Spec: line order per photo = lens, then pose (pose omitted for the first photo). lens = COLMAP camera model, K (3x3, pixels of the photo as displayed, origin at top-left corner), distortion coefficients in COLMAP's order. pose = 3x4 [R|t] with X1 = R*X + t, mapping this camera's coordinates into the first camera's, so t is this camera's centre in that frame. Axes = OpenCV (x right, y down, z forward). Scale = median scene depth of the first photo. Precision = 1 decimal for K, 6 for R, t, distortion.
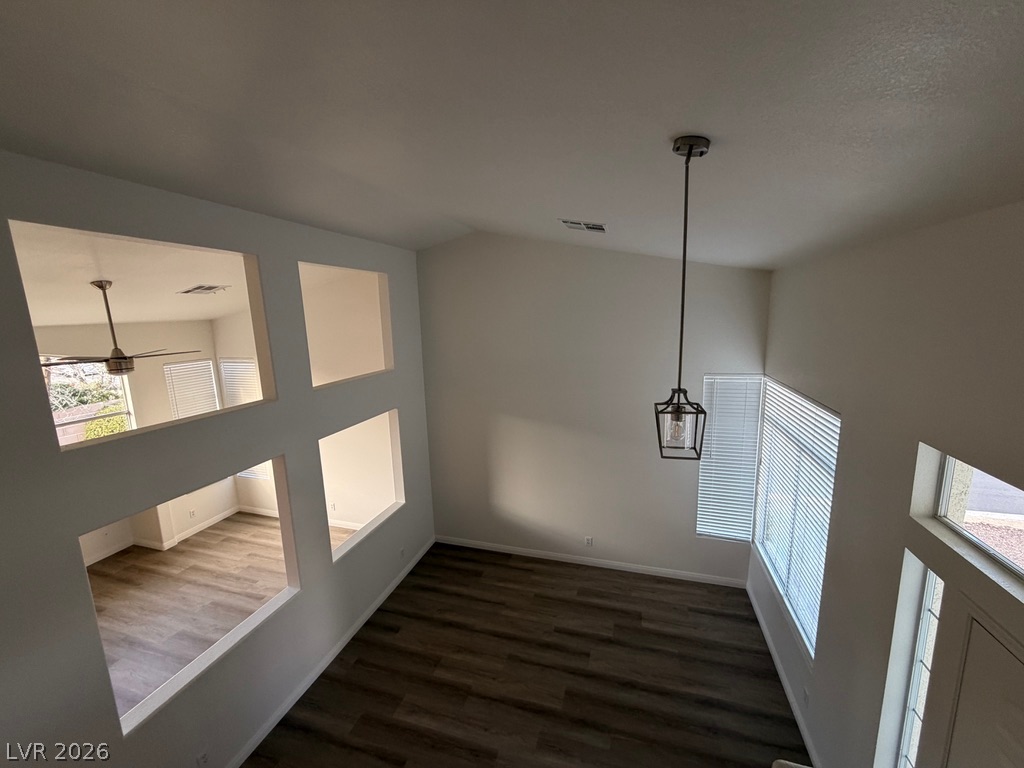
lens RADIAL K [[407.7, 0, 507.8], [0, 407.7, 384.9], [0, 0, 1]] dist [0.001212, -0.000349]
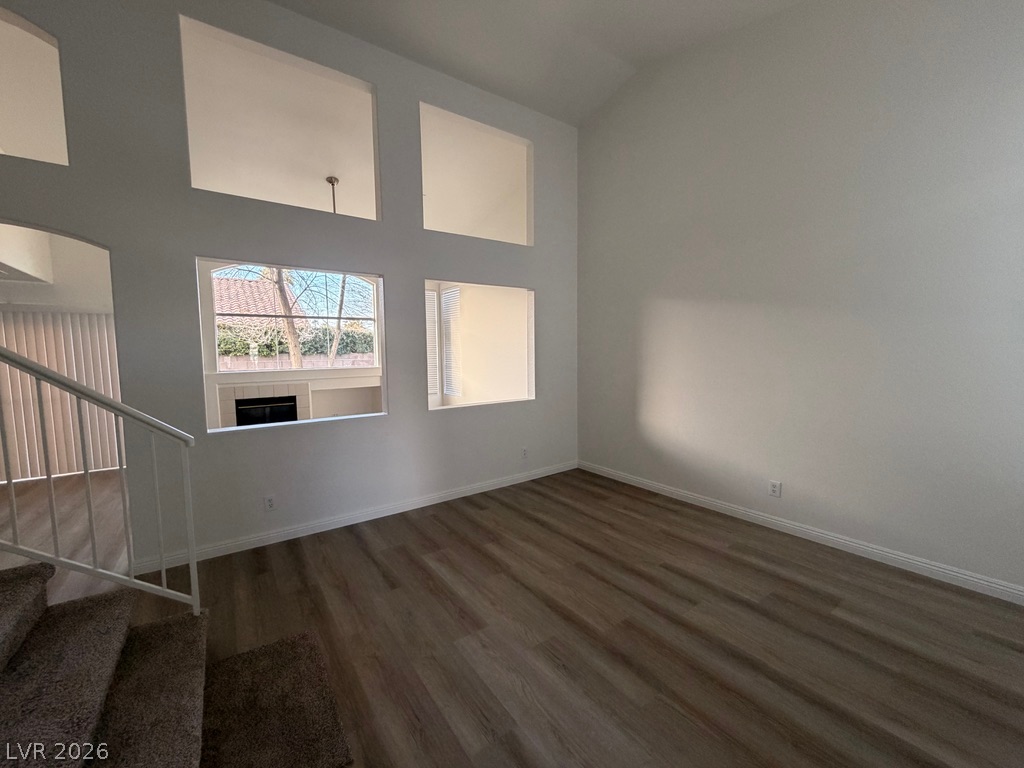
lens RADIAL K [[407.7, 0, 507.8], [0, 407.7, 384.9], [0, 0, 1]] dist [0.001212, -0.000349]
pose [[0.795527, 0.068415, -0.602044, 0.296514], [-0.114001, 0.992760, -0.037823, 0.369275], [0.595098, 0.098723, 0.797567, 0.301107]]
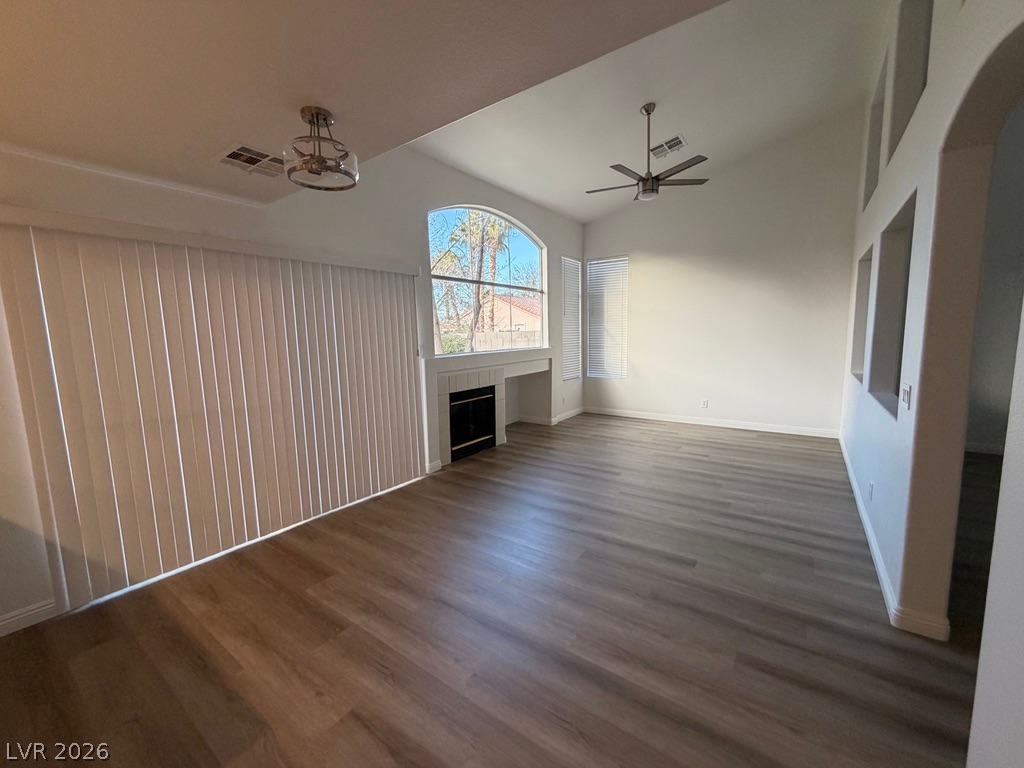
lens RADIAL K [[407.7, 0, 507.8], [0, 407.7, 384.9], [0, 0, 1]] dist [0.001212, -0.000349]
pose [[0.951194, 0.048088, -0.304824, -0.888508], [-0.060542, 0.997667, -0.031532, 0.480924], [0.302596, 0.048448, 0.951887, -0.091120]]
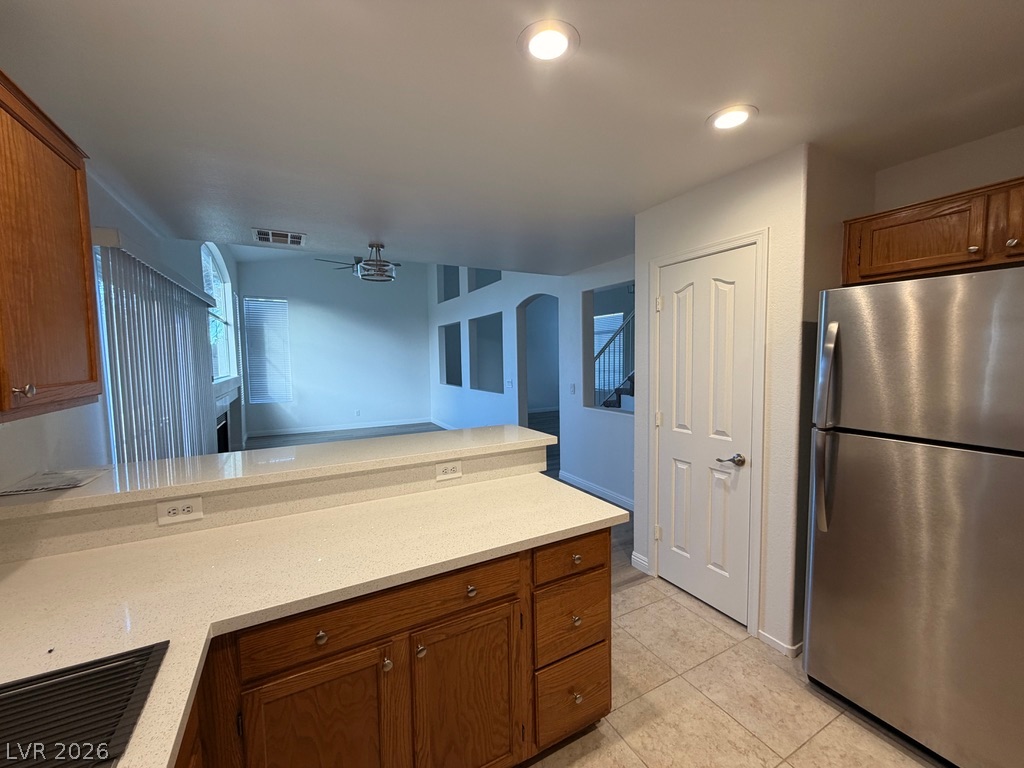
lens RADIAL K [[407.7, 0, 507.8], [0, 407.7, 384.9], [0, 0, 1]] dist [0.001212, -0.000349]
pose [[0.698754, -0.026300, 0.714879, -1.604671], [0.114752, 0.990504, -0.075723, 0.562983], [-0.706099, 0.134945, 0.695136, -0.471046]]
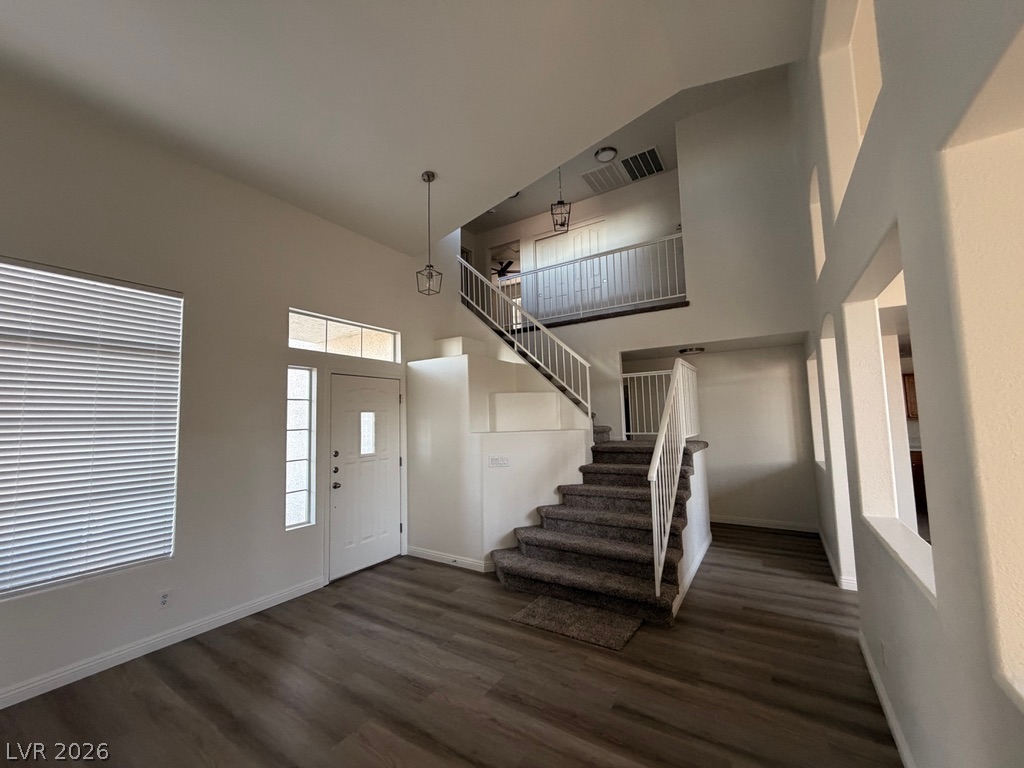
lens RADIAL K [[407.7, 0, 507.8], [0, 407.7, 384.9], [0, 0, 1]] dist [0.001212, -0.000349]
pose [[-0.961501, 0.081458, 0.262449, -0.220679], [0.103121, 0.992214, 0.069832, 0.217422], [-0.254718, 0.094207, -0.962416, 1.204952]]
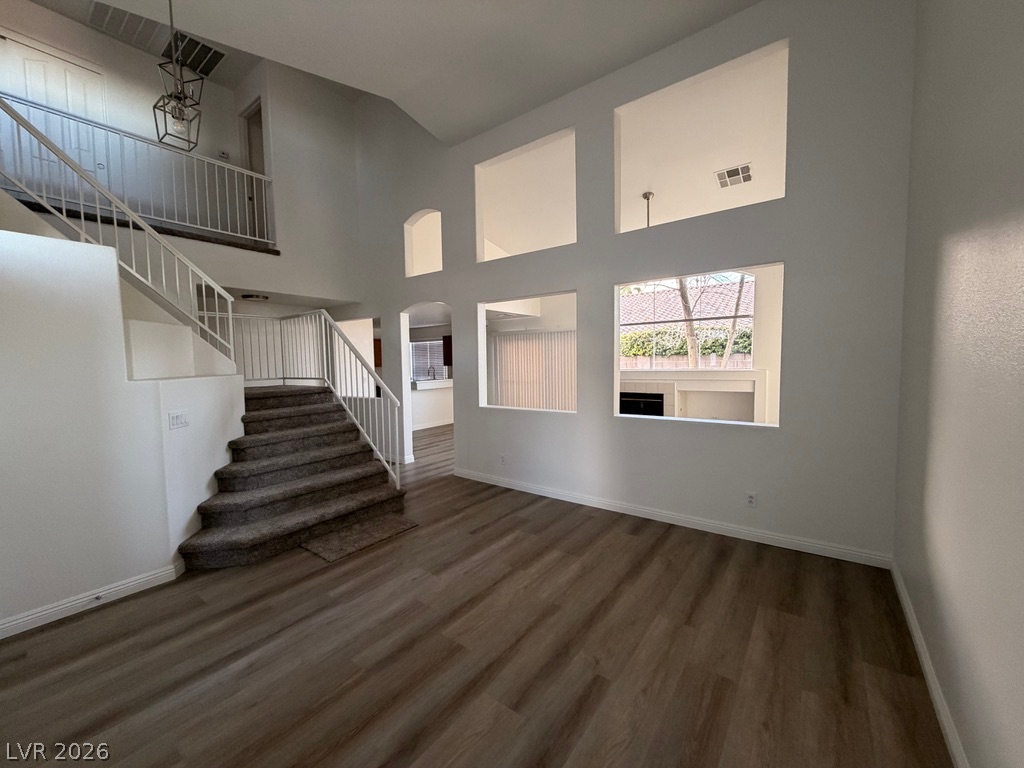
lens RADIAL K [[407.7, 0, 507.8], [0, 407.7, 384.9], [0, 0, 1]] dist [0.001212, -0.000349]
pose [[-0.334800, 0.097683, -0.937212, 0.542005], [-0.130600, 0.980203, 0.148818, 0.235626], [0.933195, 0.172224, -0.315415, 0.998010]]
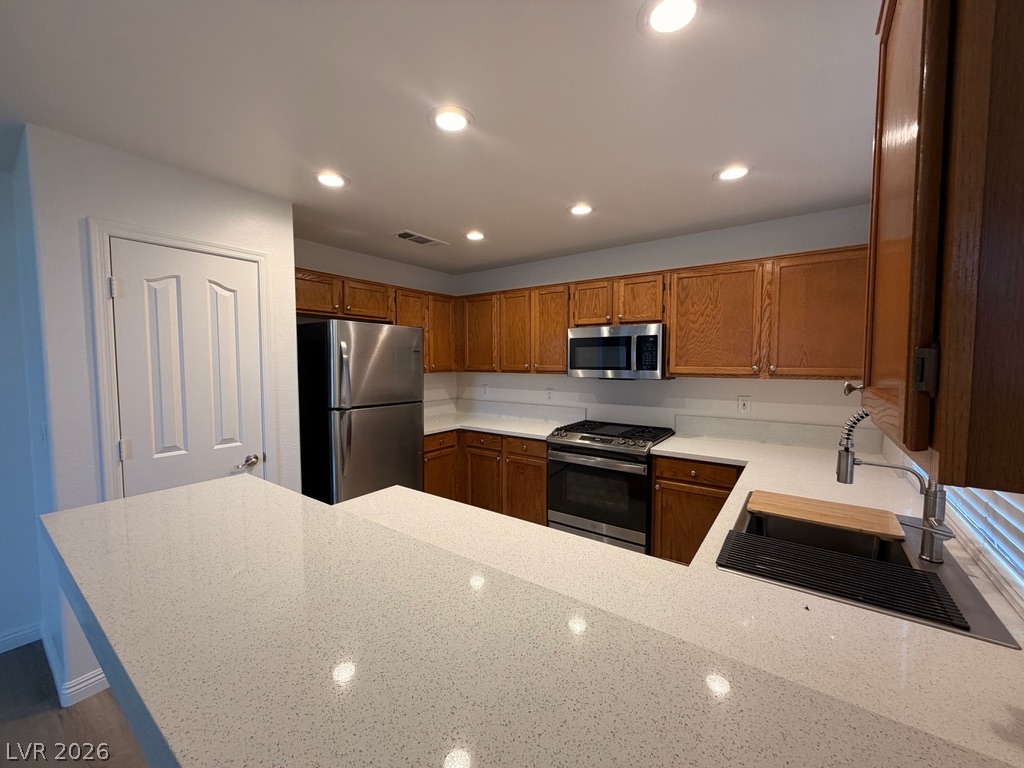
lens RADIAL K [[407.7, 0, 507.8], [0, 407.7, 384.9], [0, 0, 1]] dist [0.001212, -0.000349]
pose [[-0.946143, 0.015862, 0.323361, -1.540028], [0.087871, 0.973888, 0.209335, 0.468661], [-0.311597, 0.226475, -0.922831, 0.070243]]
